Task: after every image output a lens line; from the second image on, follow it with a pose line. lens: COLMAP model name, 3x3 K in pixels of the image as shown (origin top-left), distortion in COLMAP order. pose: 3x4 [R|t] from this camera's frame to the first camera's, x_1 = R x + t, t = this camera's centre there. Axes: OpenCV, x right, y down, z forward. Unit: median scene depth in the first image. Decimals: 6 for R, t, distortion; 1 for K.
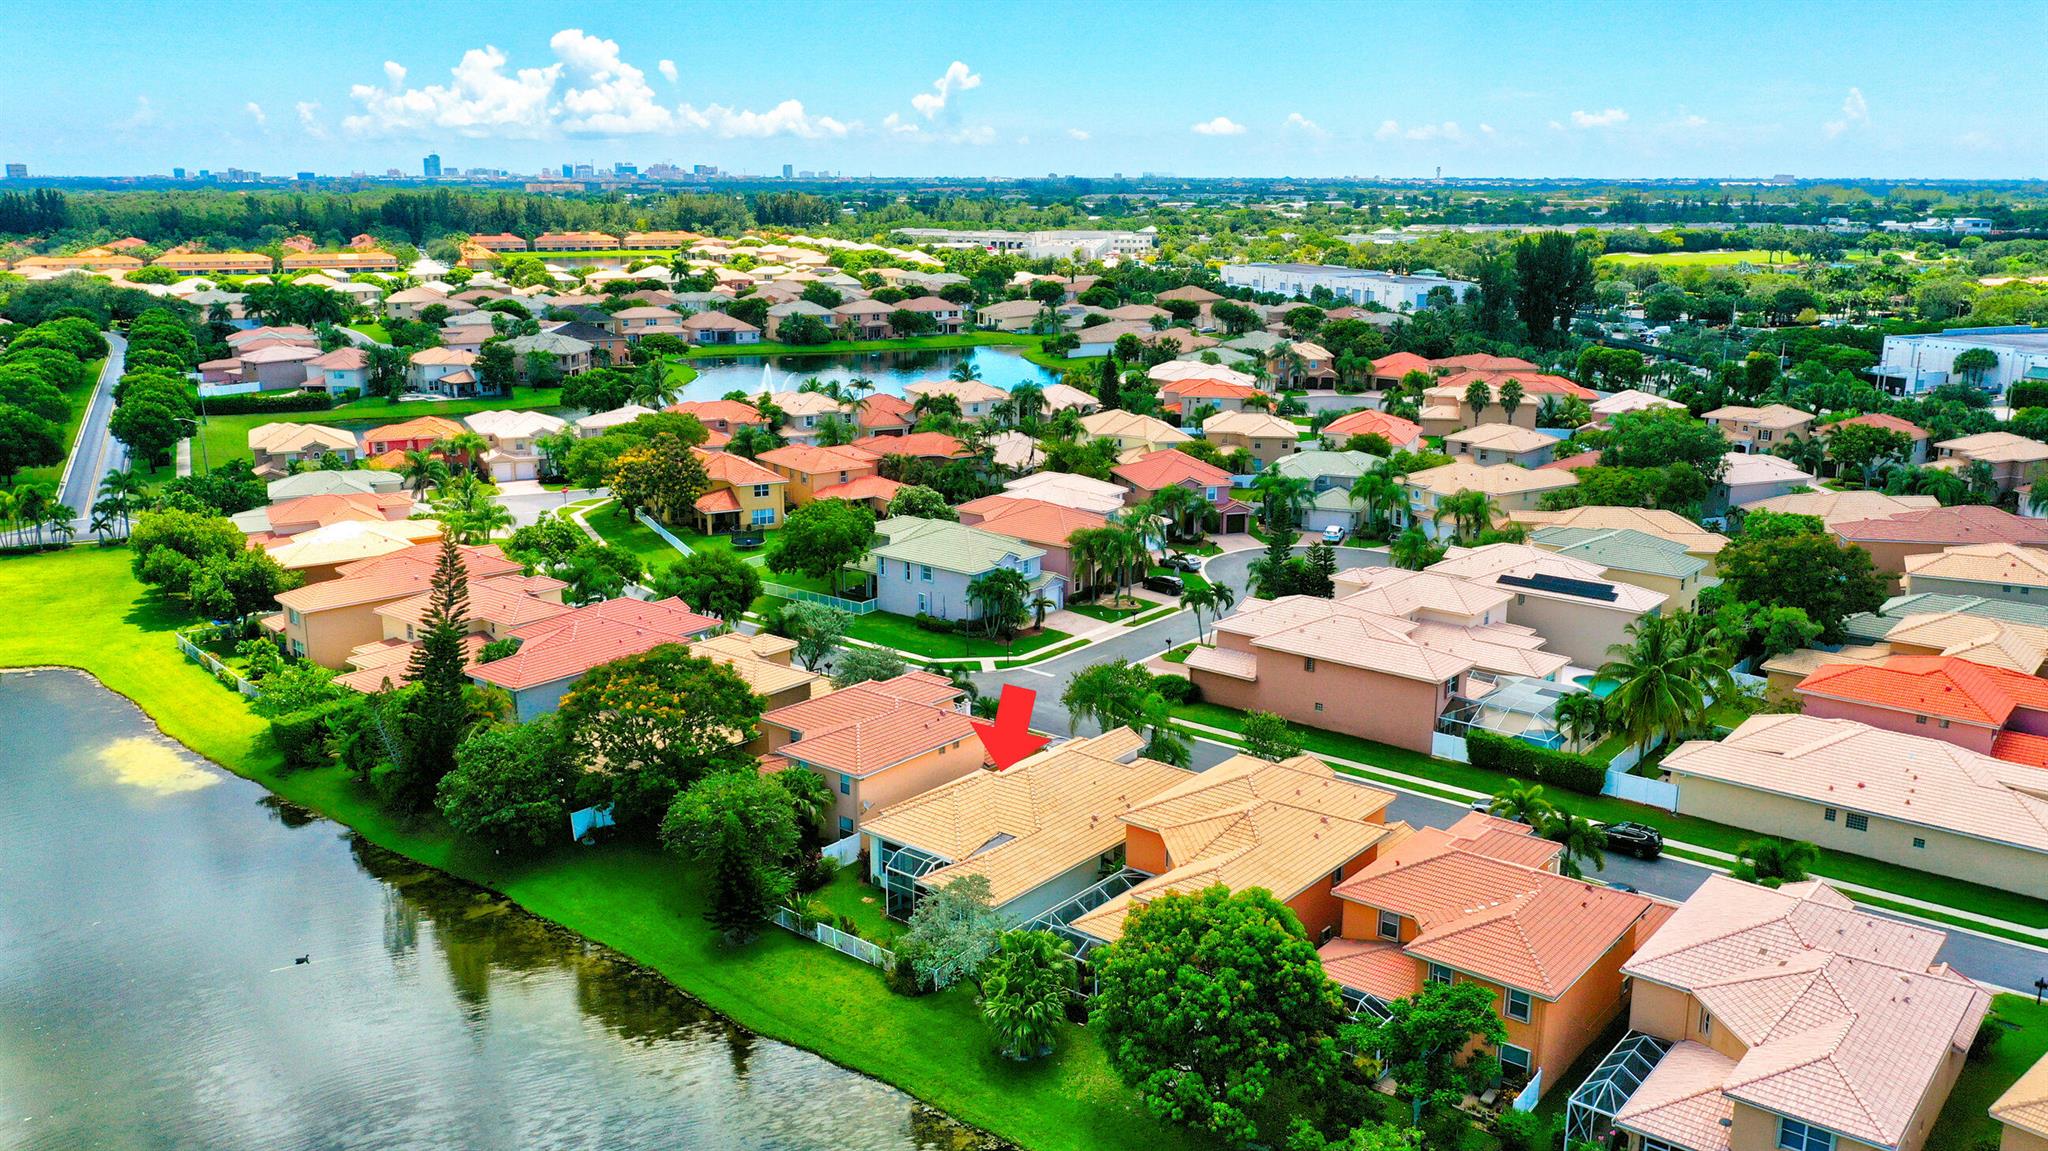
lens RADIAL K [[1639.6, 0, 1024.0], [0, 1639.6, 575.5], [0, 0, 1]] dist [0.000571, -0.005025]
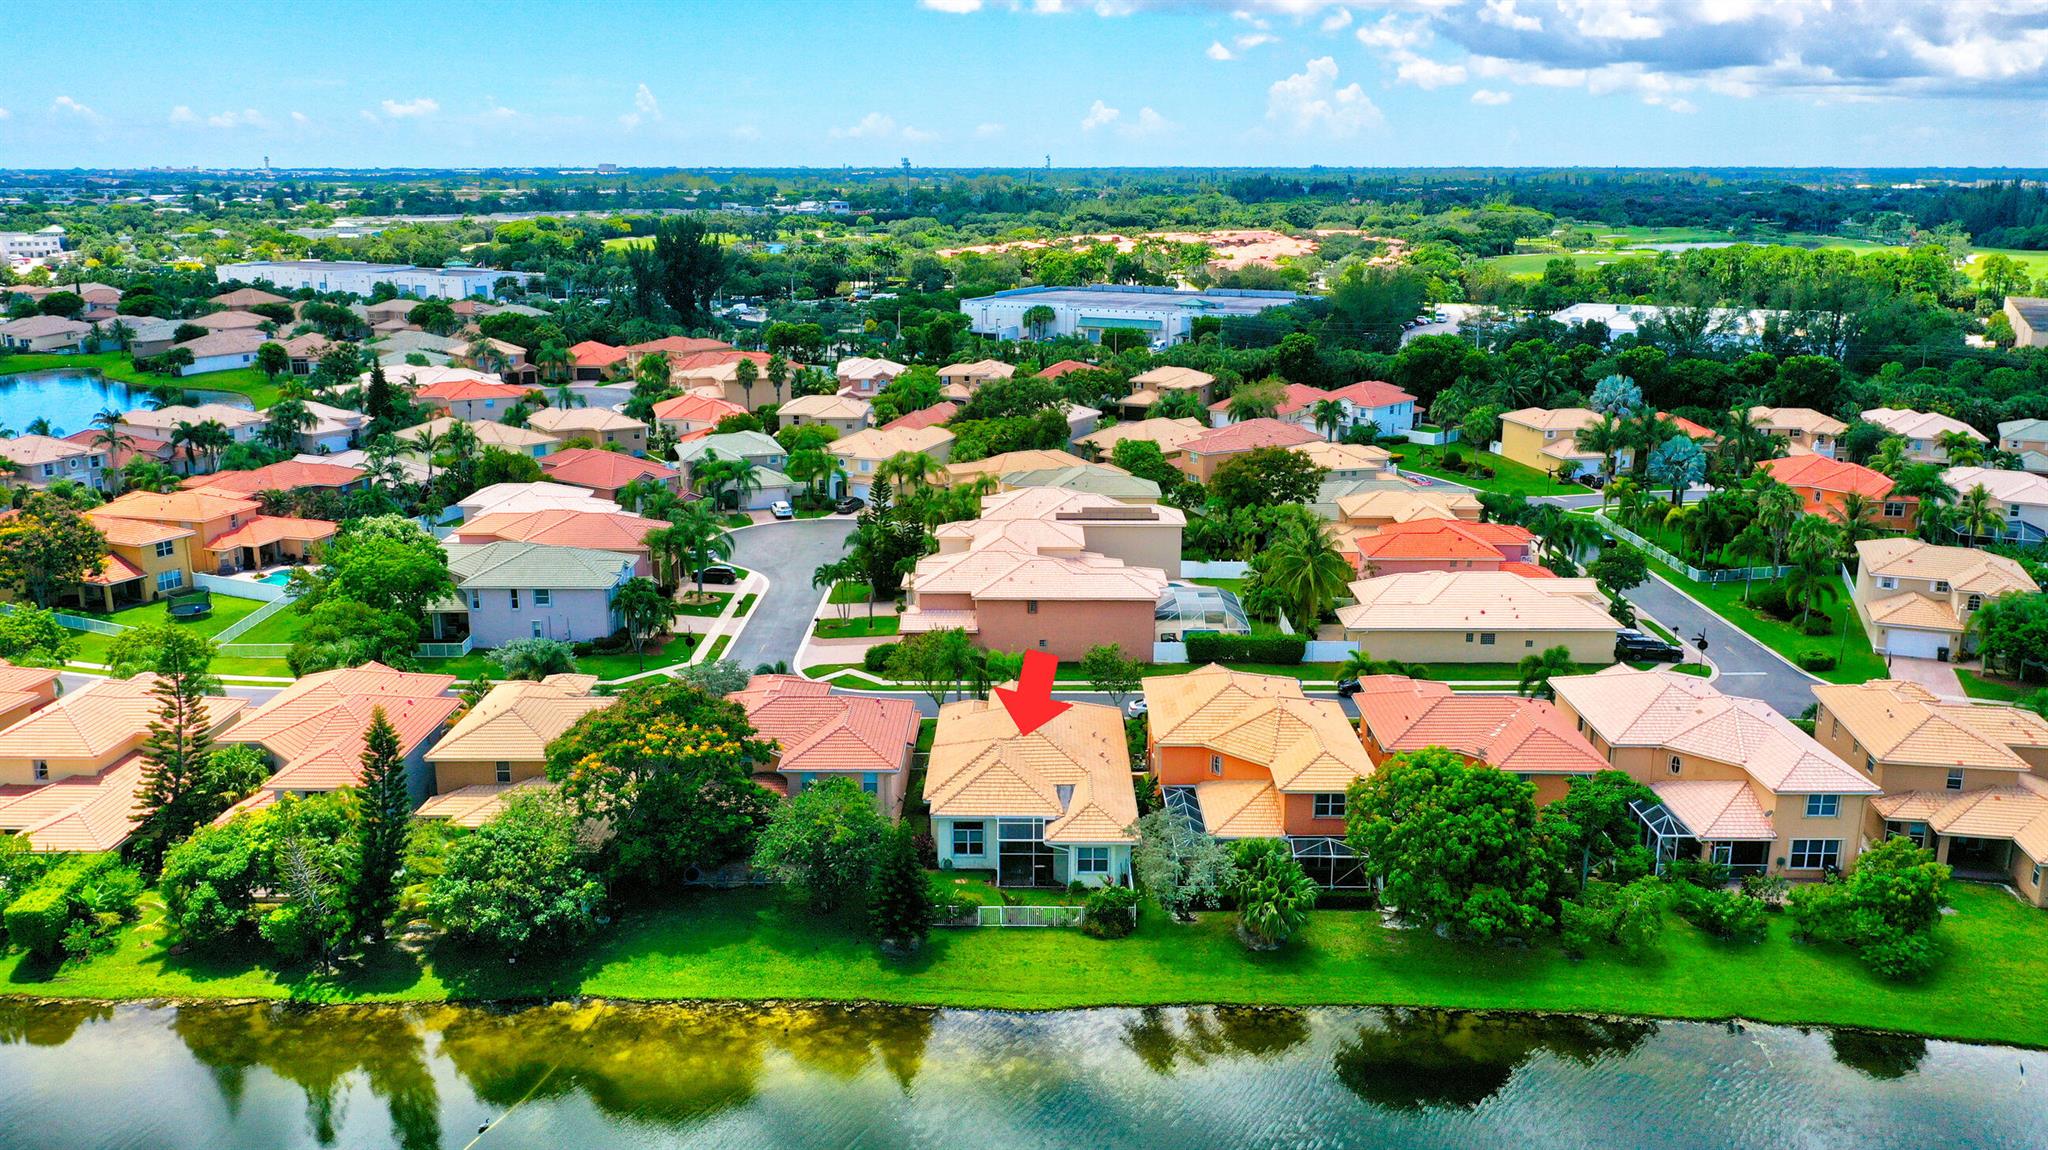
lens RADIAL K [[1639.6, 0, 1024.0], [0, 1639.6, 575.0], [0, 0, 1]] dist [0.000571, -0.005025]
pose [[0.775988, -0.155298, 0.611330, -0.203194], [0.151923, 0.986700, 0.057811, -0.012784], [-0.612178, 0.048014, 0.789261, 0.053285]]
